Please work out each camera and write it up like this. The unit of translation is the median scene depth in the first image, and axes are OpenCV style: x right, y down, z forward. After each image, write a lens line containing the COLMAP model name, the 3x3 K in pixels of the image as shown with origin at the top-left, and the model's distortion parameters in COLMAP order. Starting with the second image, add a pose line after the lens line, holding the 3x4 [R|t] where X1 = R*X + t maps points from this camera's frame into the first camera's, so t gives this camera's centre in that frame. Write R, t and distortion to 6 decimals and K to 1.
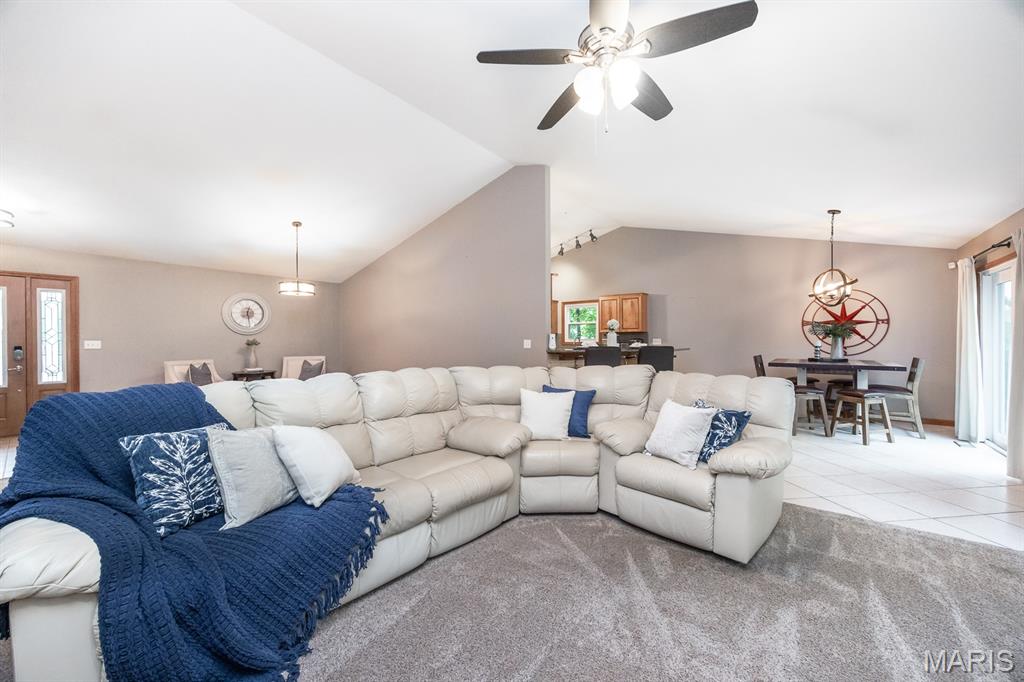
lens RADIAL K [[407.9, 0, 510.5], [0, 407.9, 344.8], [0, 0, 1]] dist [0.009618, -0.002131]
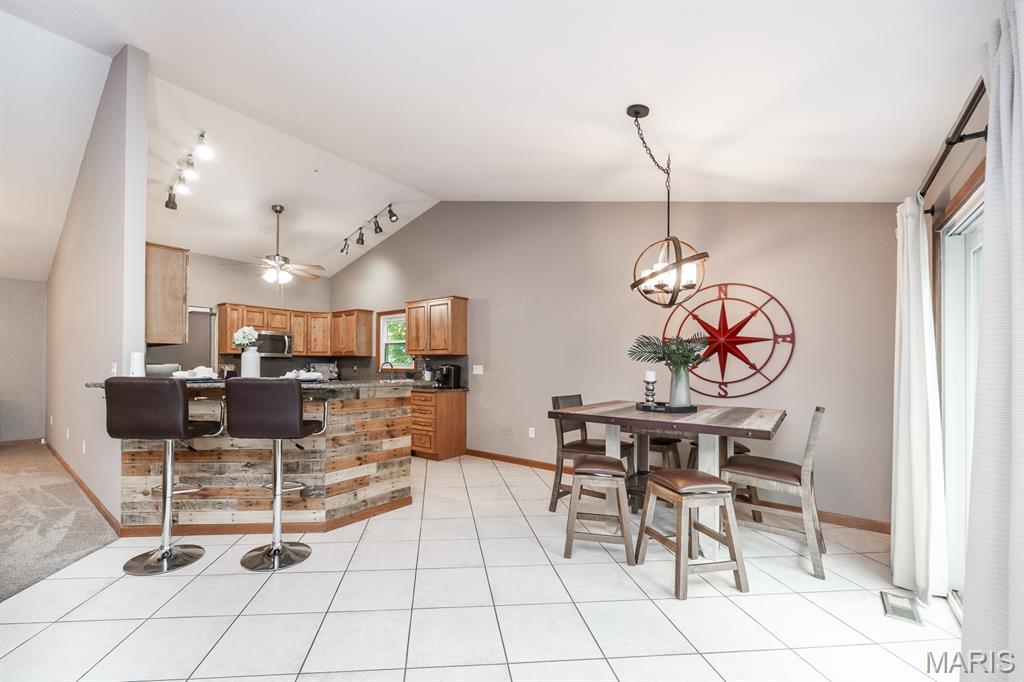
lens RADIAL K [[425.7, 0, 478.3], [0, 425.7, 367.5], [0, 0, 1]] dist [-0.009425, 0.001729]
pose [[0.998796, 0.012096, -0.047532, 0.509767], [-0.012399, 0.999905, -0.006097, -0.008775], [0.047454, 0.006679, 0.998851, 0.395562]]
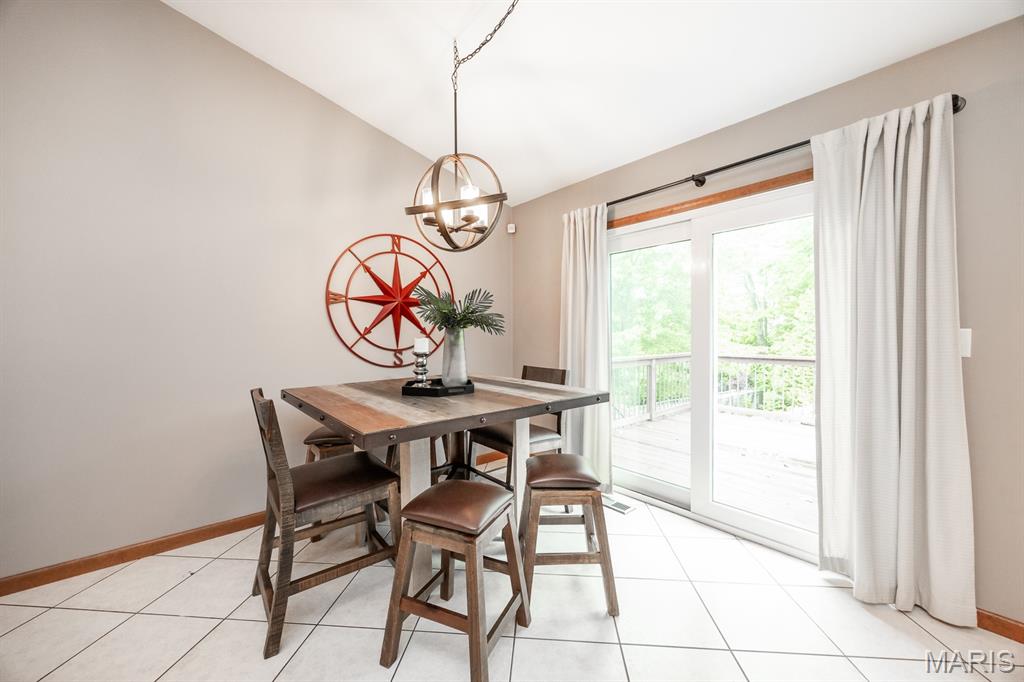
lens RADIAL K [[407.9, 0, 512.4], [0, 407.9, 341.9], [0, 0, 1]] dist [0.009618, -0.002131]
pose [[0.208326, -0.021390, 0.977826, 0.362559], [0.014287, 0.999721, 0.018825, -0.012659], [-0.977955, 0.010048, 0.208573, 0.780835]]
